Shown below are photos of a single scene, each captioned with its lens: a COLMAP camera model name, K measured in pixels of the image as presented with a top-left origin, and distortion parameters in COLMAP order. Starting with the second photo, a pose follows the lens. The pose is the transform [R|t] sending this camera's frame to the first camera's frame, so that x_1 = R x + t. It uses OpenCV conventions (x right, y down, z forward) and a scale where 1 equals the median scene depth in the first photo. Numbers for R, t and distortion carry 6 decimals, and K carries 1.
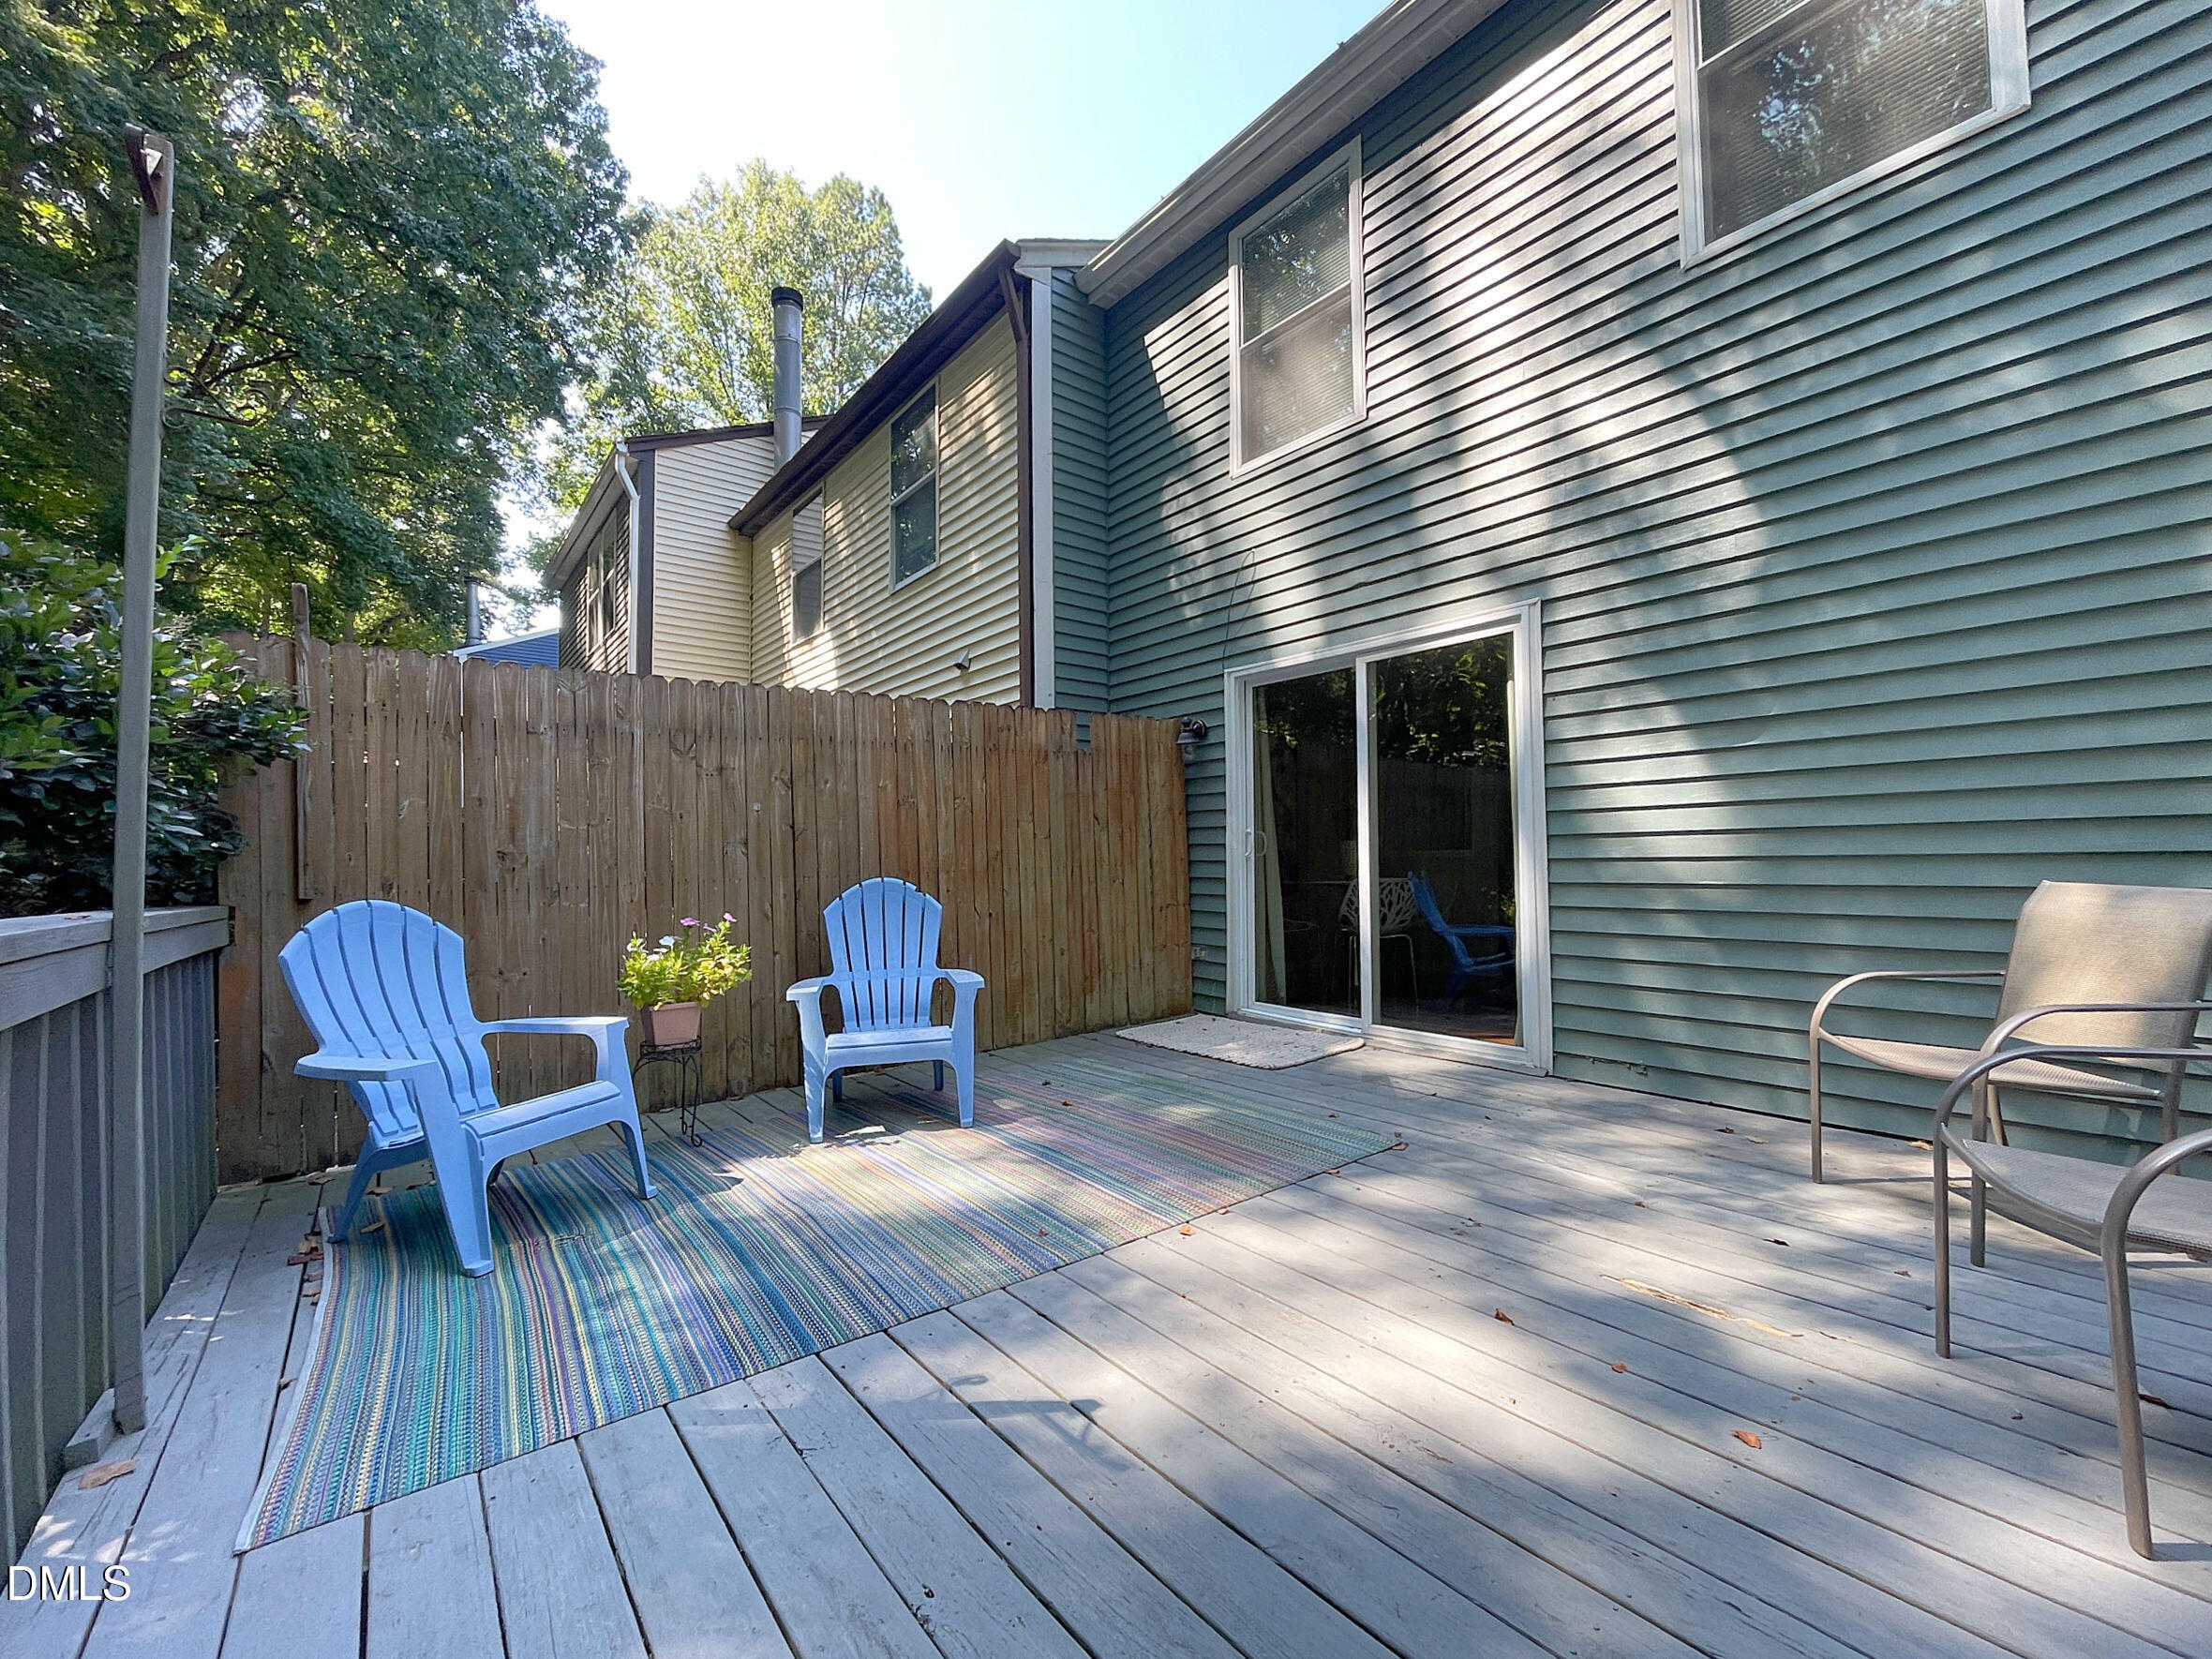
lens RADIAL K [[898.8, 0, 1114.5], [0, 898.8, 825.0], [0, 0, 1]] dist [-0.000434, -0.000763]
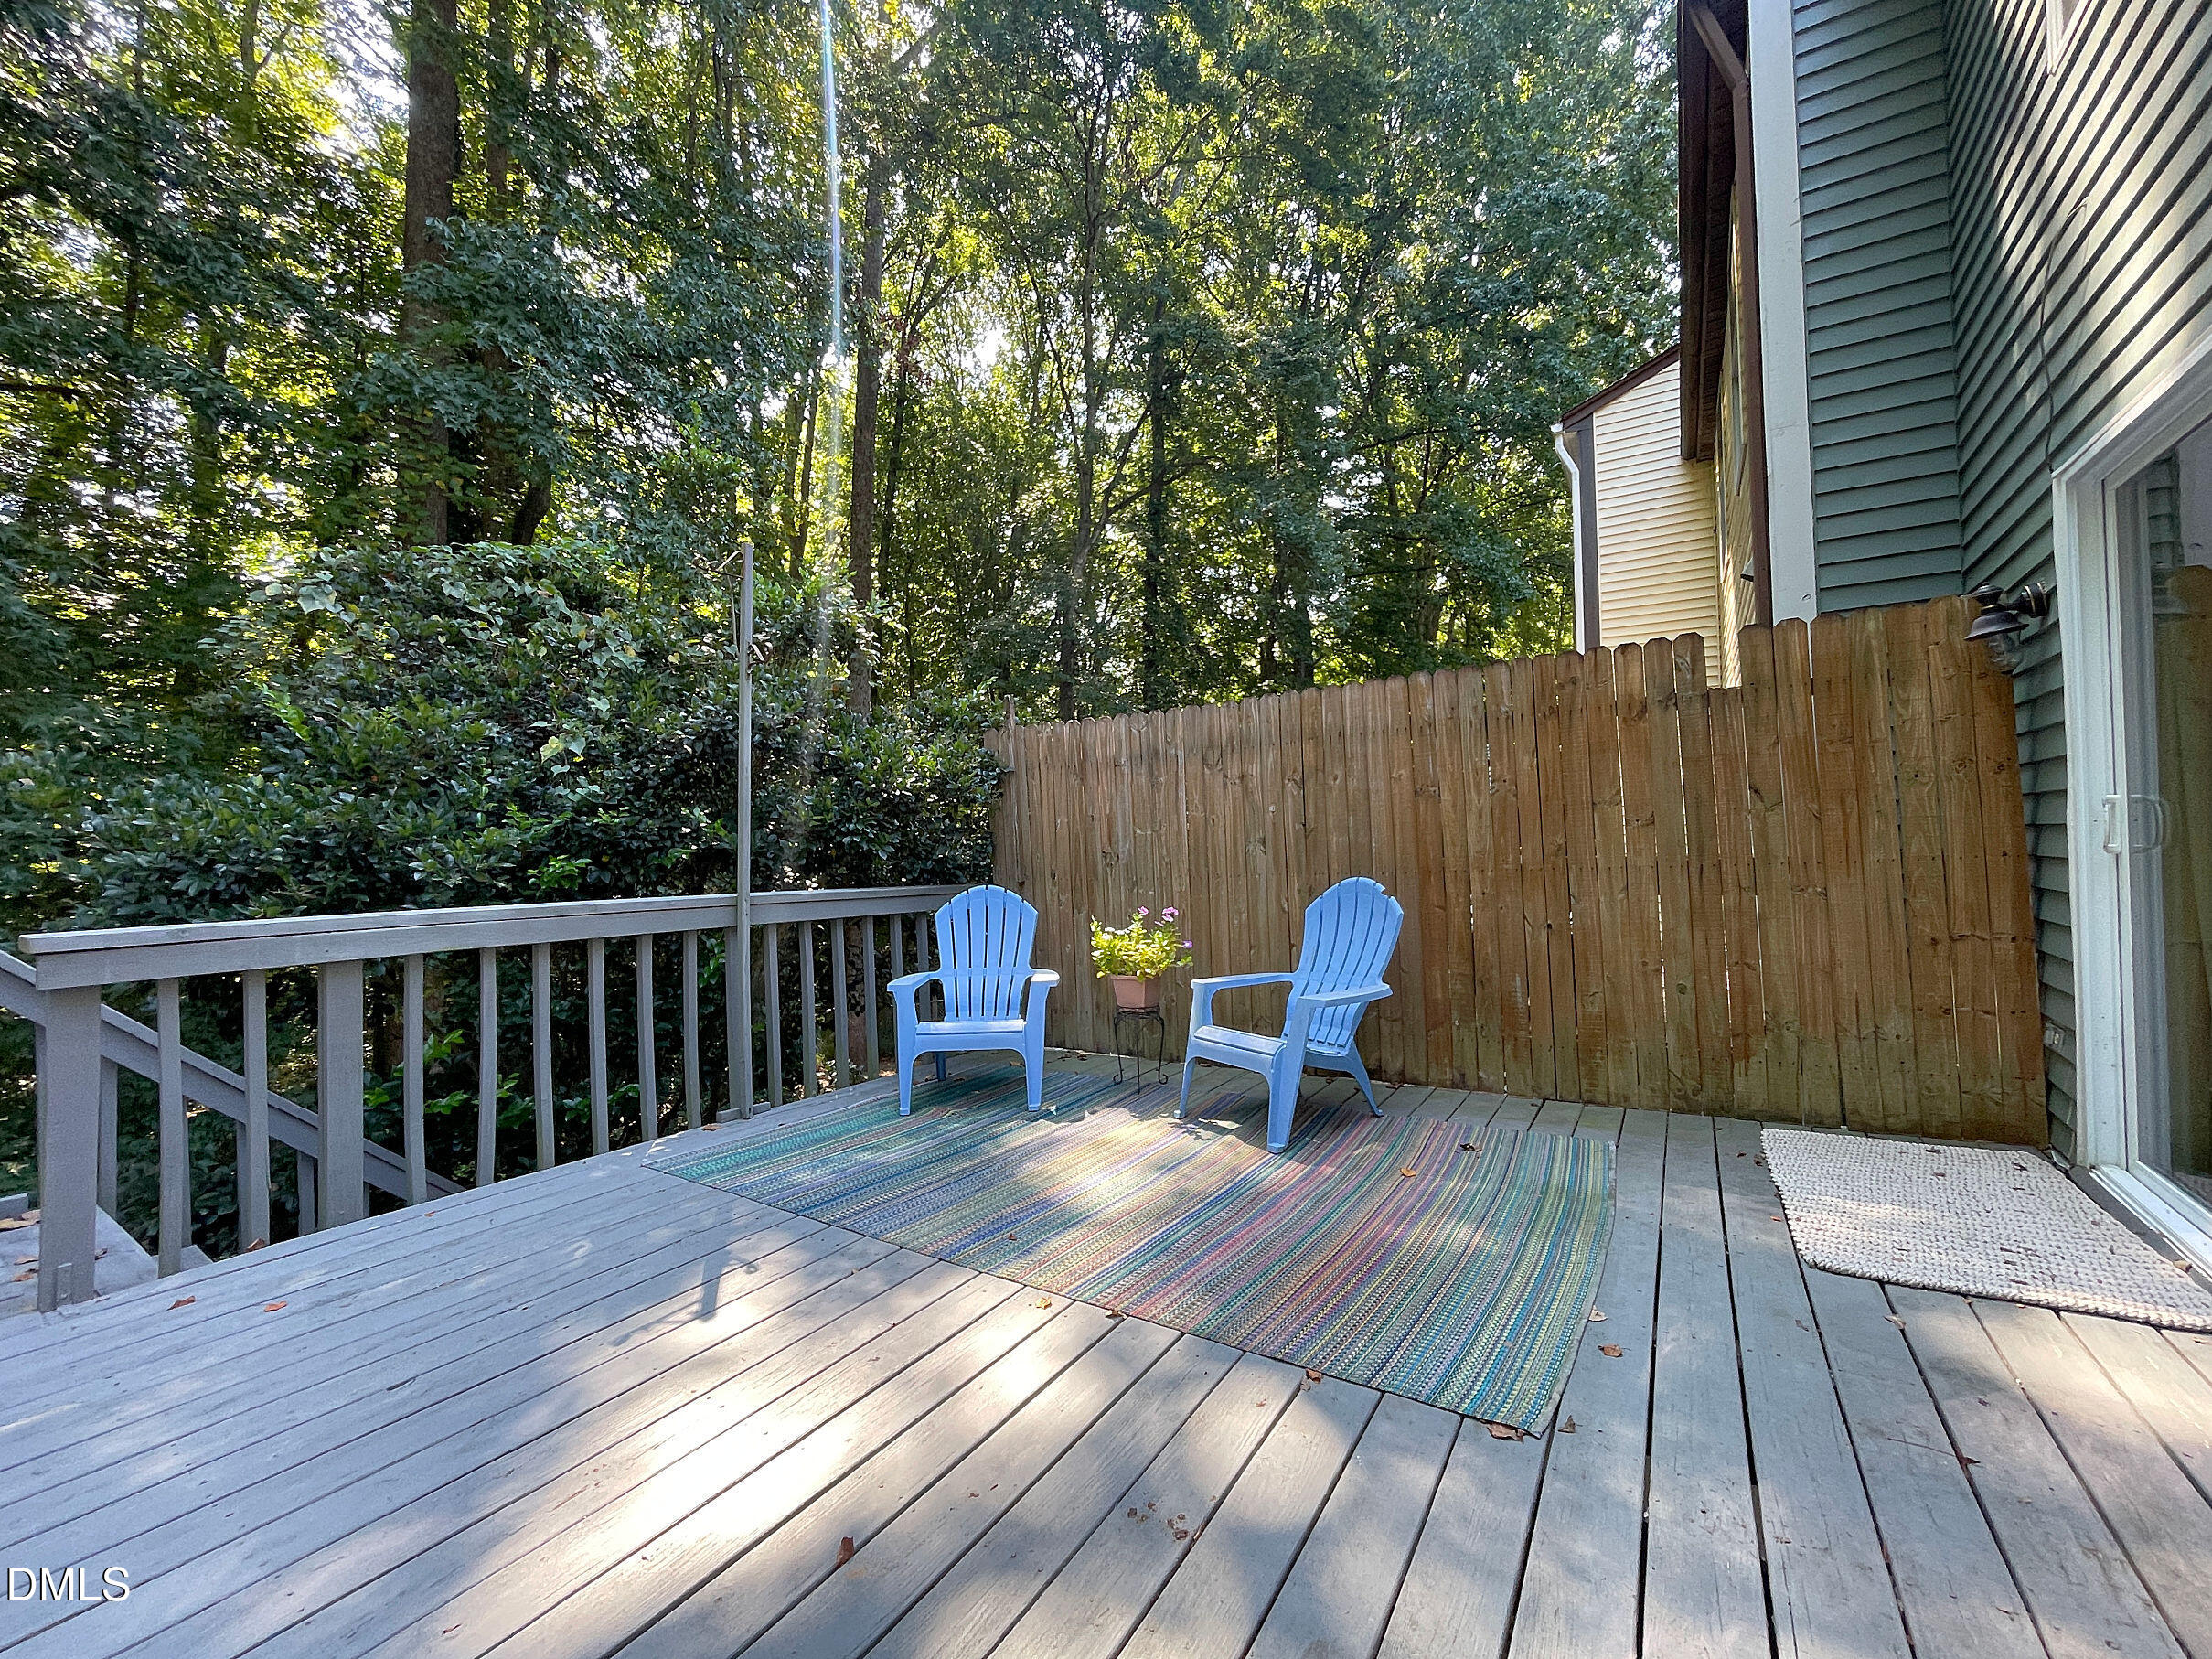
lens RADIAL K [[891.7, 0, 1116.3], [0, 891.7, 824.7], [0, 0, 1]] dist [-0.000618, -0.000021]
pose [[0.336106, -0.018131, -0.941649, 0.661031], [0.054016, 0.998540, 0.000053, -0.012605], [0.940274, -0.050882, 0.336595, 0.551904]]
